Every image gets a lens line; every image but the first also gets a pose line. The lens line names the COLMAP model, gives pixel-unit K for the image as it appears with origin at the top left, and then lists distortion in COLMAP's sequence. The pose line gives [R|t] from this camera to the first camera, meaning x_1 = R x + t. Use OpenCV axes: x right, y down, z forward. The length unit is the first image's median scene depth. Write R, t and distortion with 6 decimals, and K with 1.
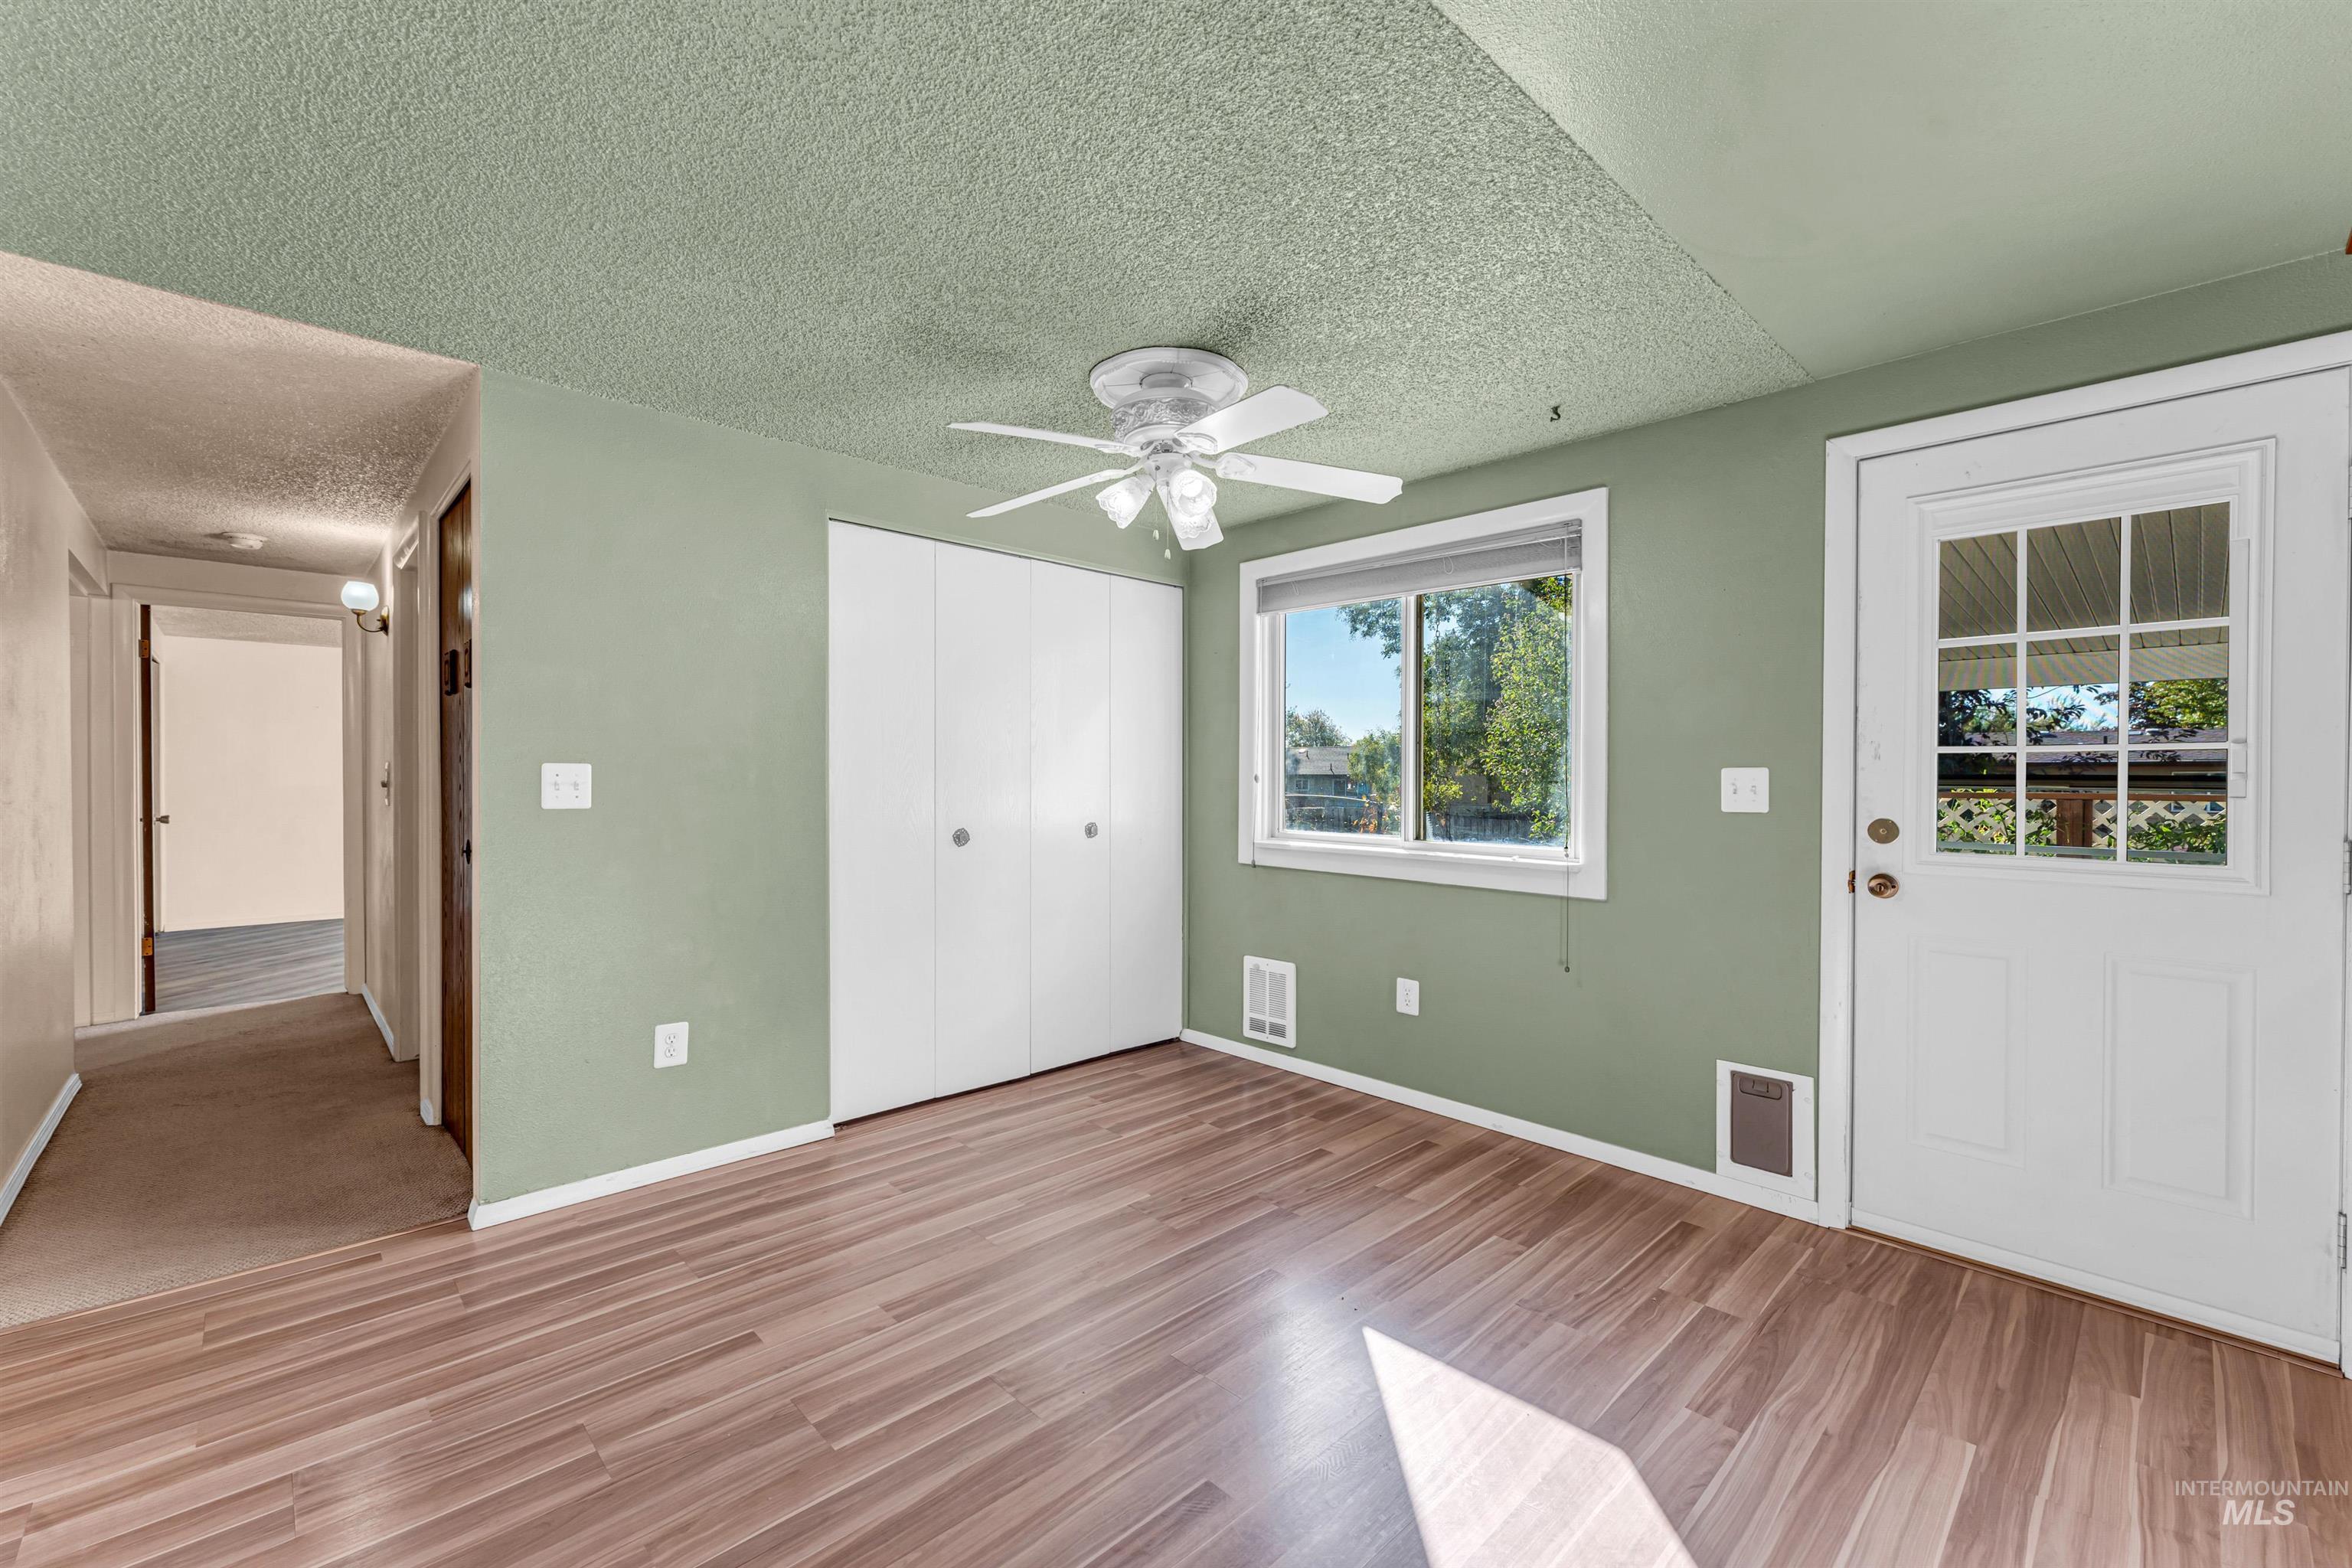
lens RADIAL K [[912.3, 0, 1180.9], [0, 912.3, 779.6], [0, 0, 1]] dist [-0.001821, -0.000096]
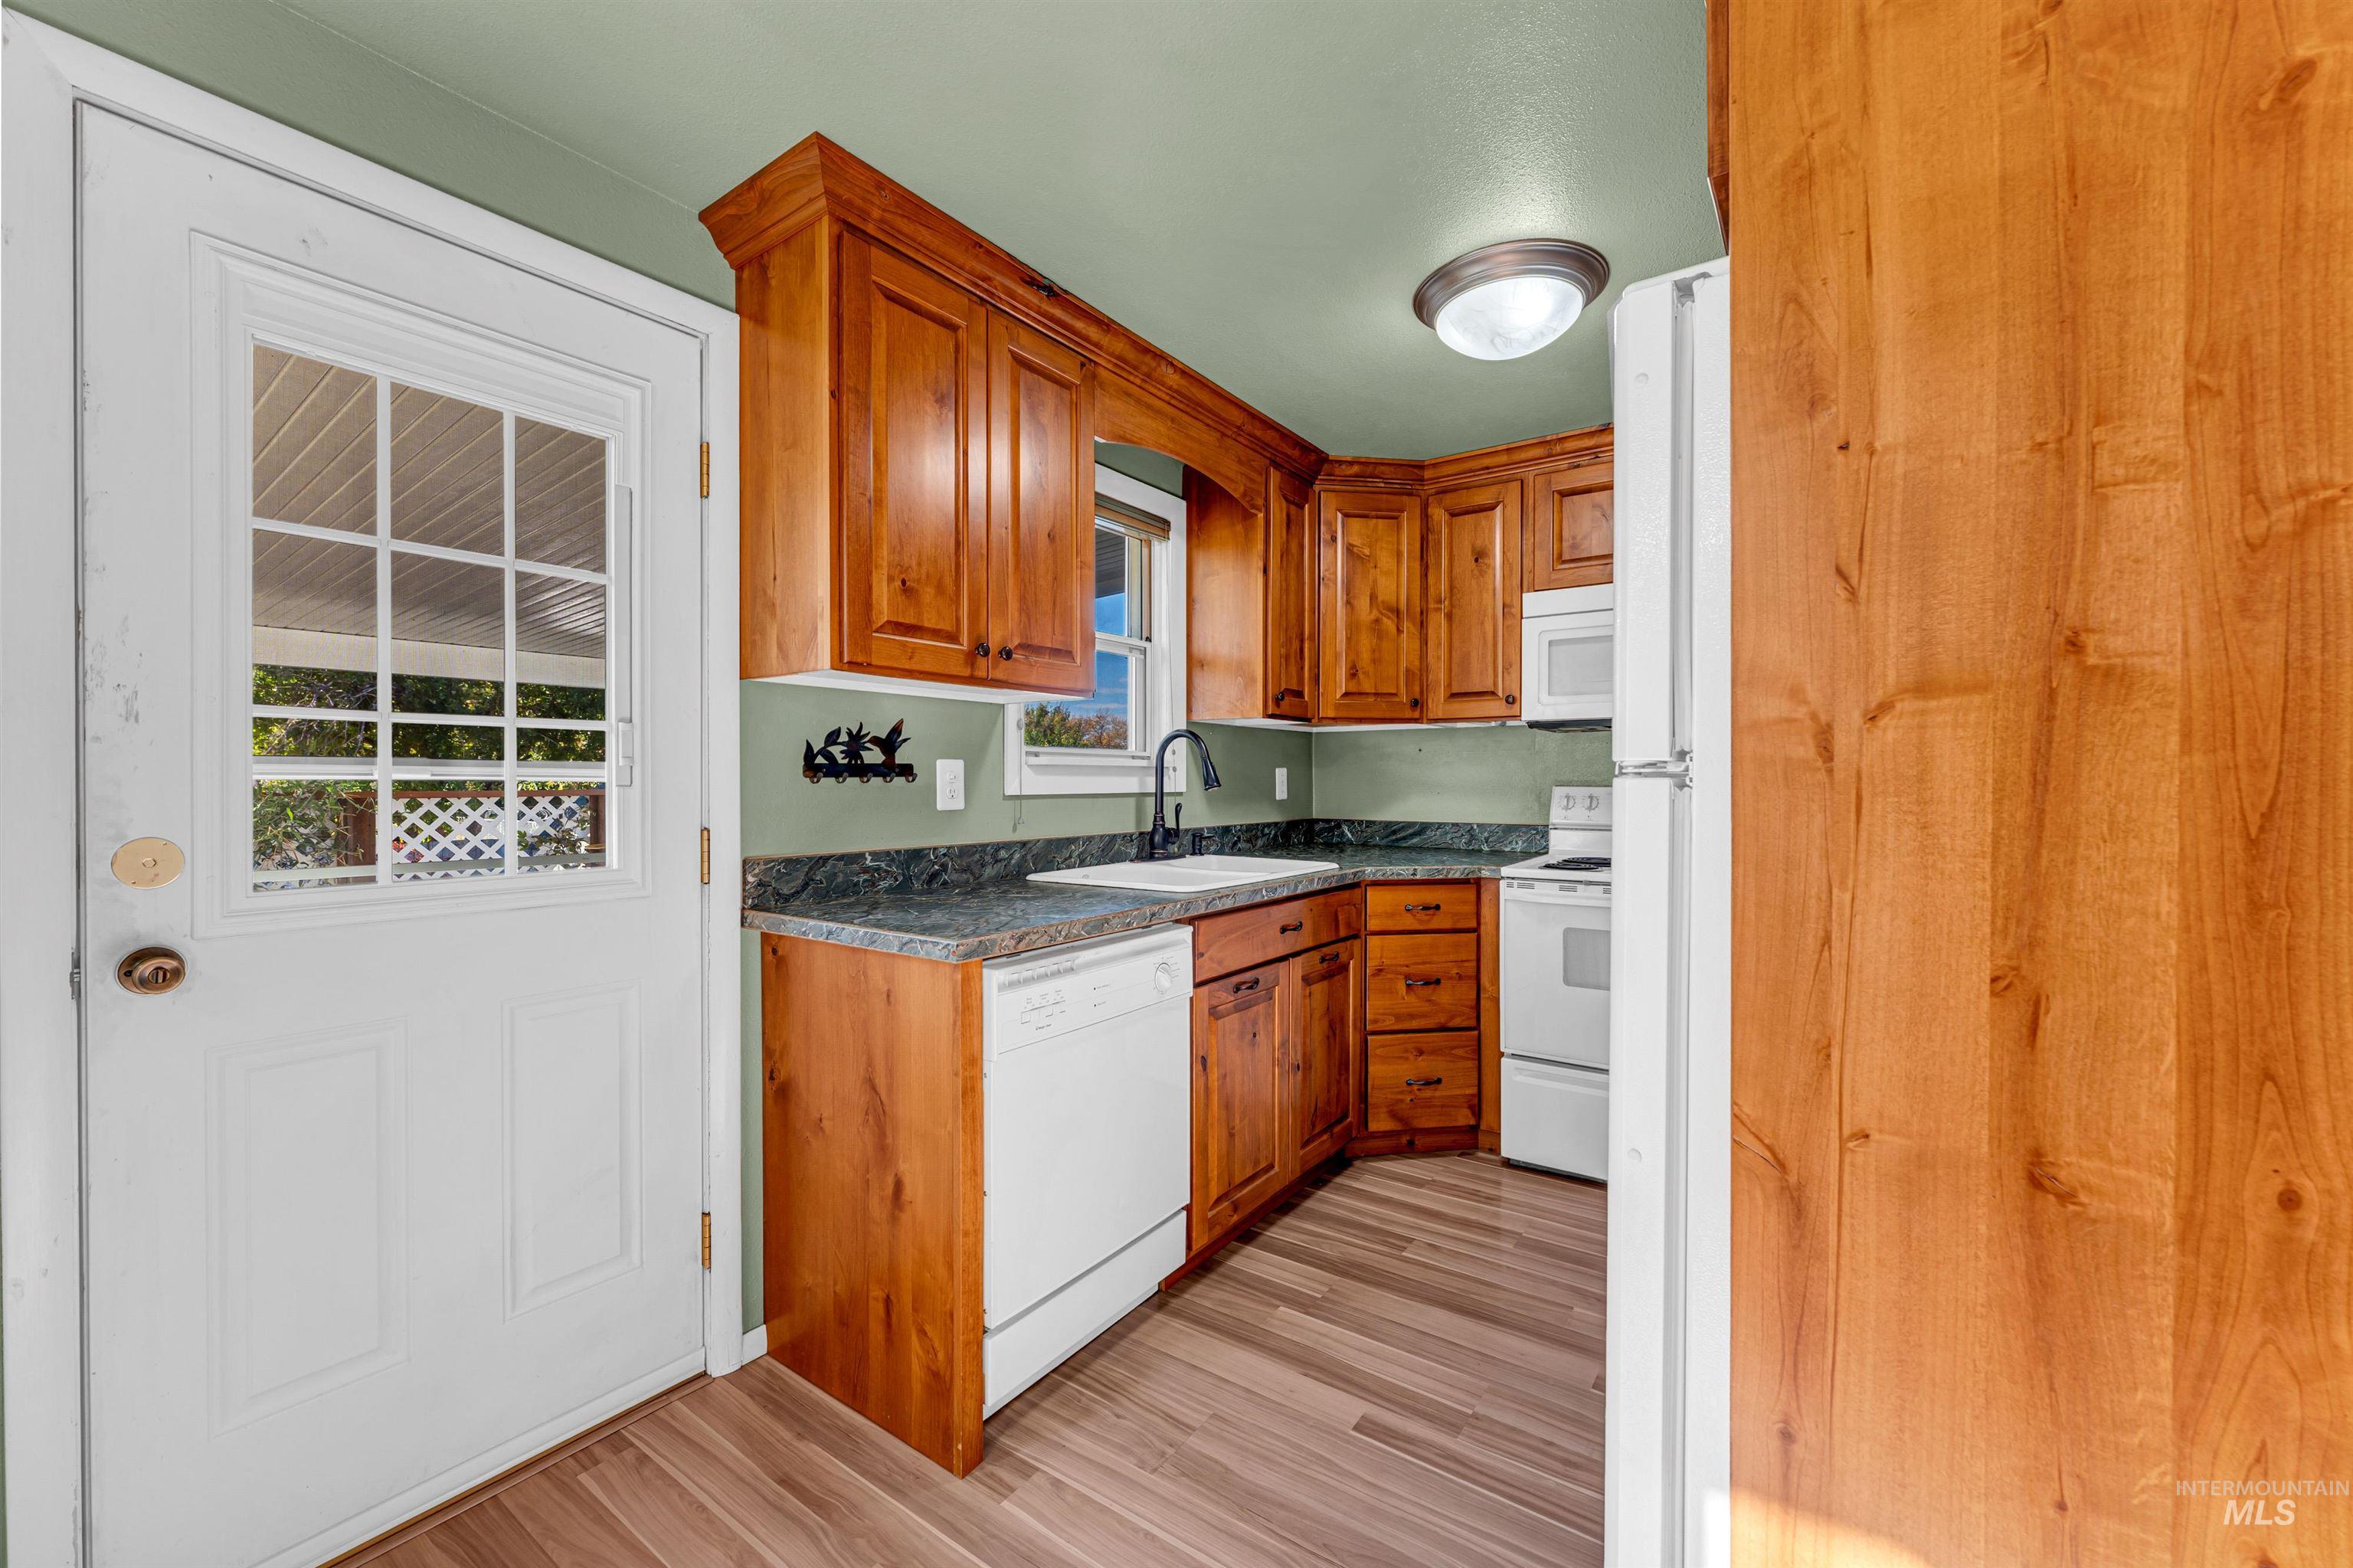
lens RADIAL K [[950.1, 0, 1176.5], [0, 950.1, 784.0], [0, 0, 1]] dist [-0.001759, -0.000614]
pose [[-0.167889, -0.006069, 0.985787, 0.131456], [0.003180, 0.999973, 0.006698, 0.008794], [-0.985801, 0.004260, -0.167865, 0.483265]]
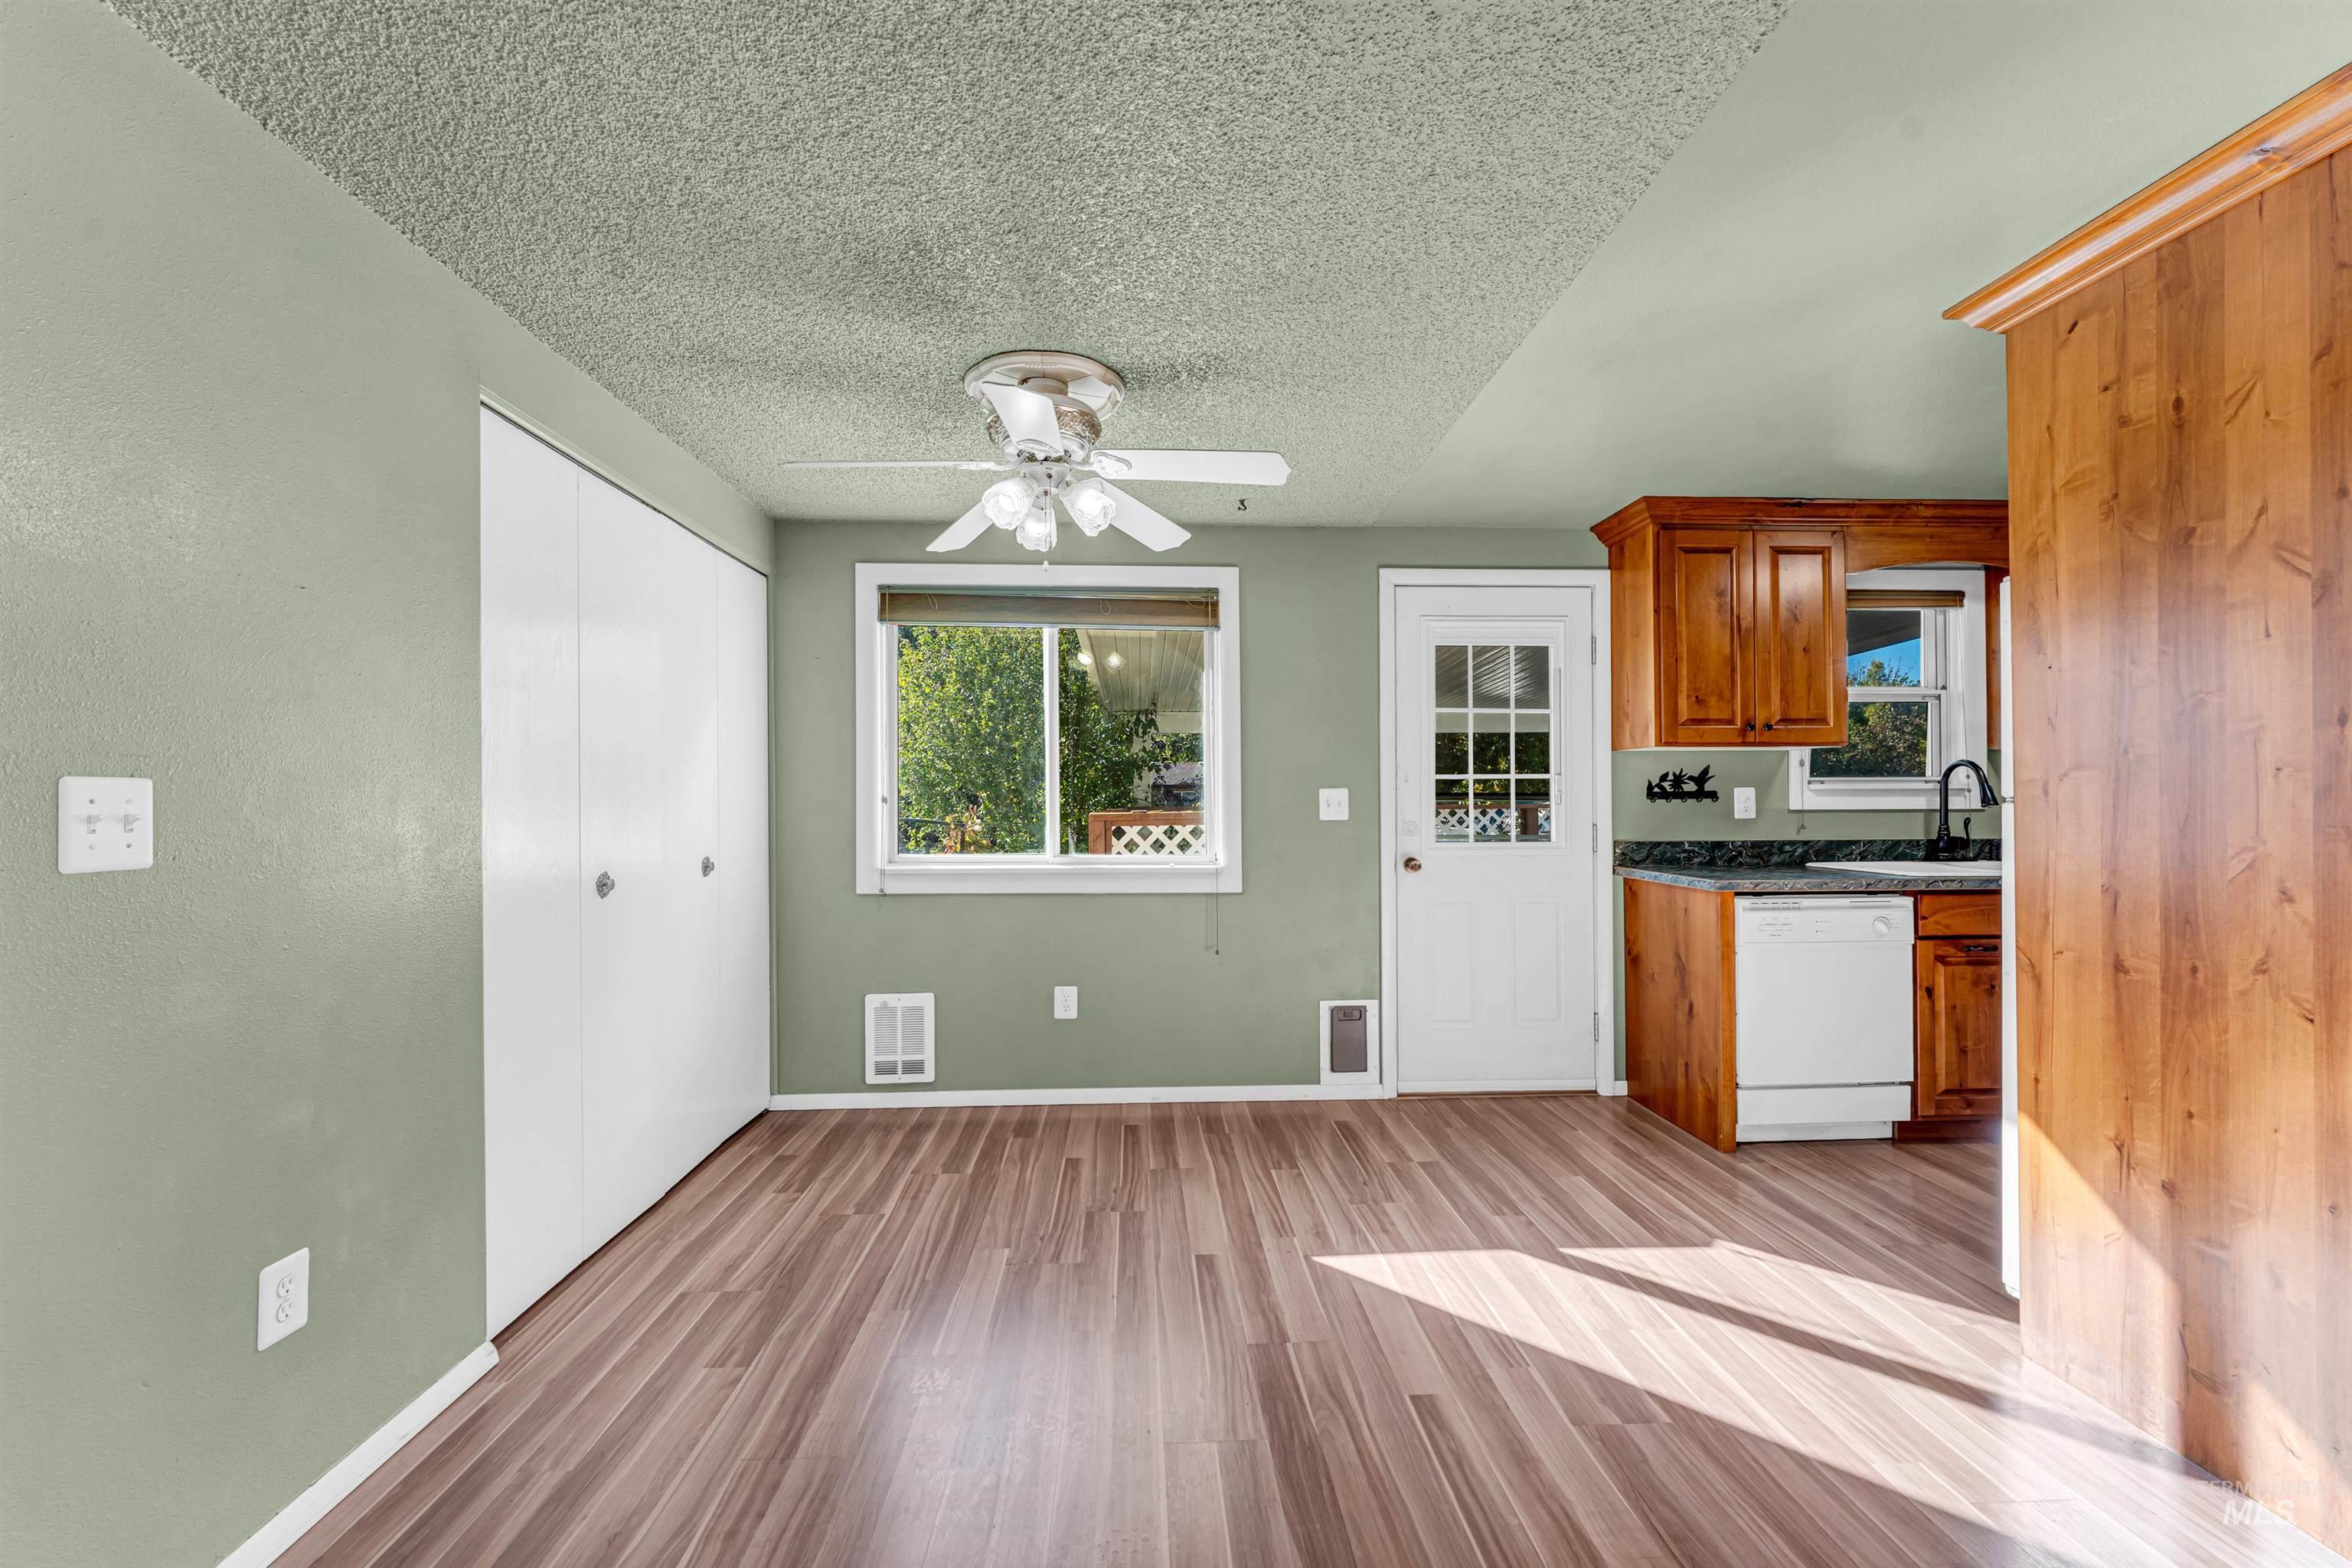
lens RADIAL K [[915.2, 0, 1163.3], [0, 915.2, 789.8], [0, 0, 1]] dist [-0.001293, -0.000304]
pose [[0.676174, 0.000784, 0.736741, -0.606040], [0.008772, 0.999920, -0.009114, -0.001252], [-0.736689, 0.012625, 0.676113, 0.244982]]
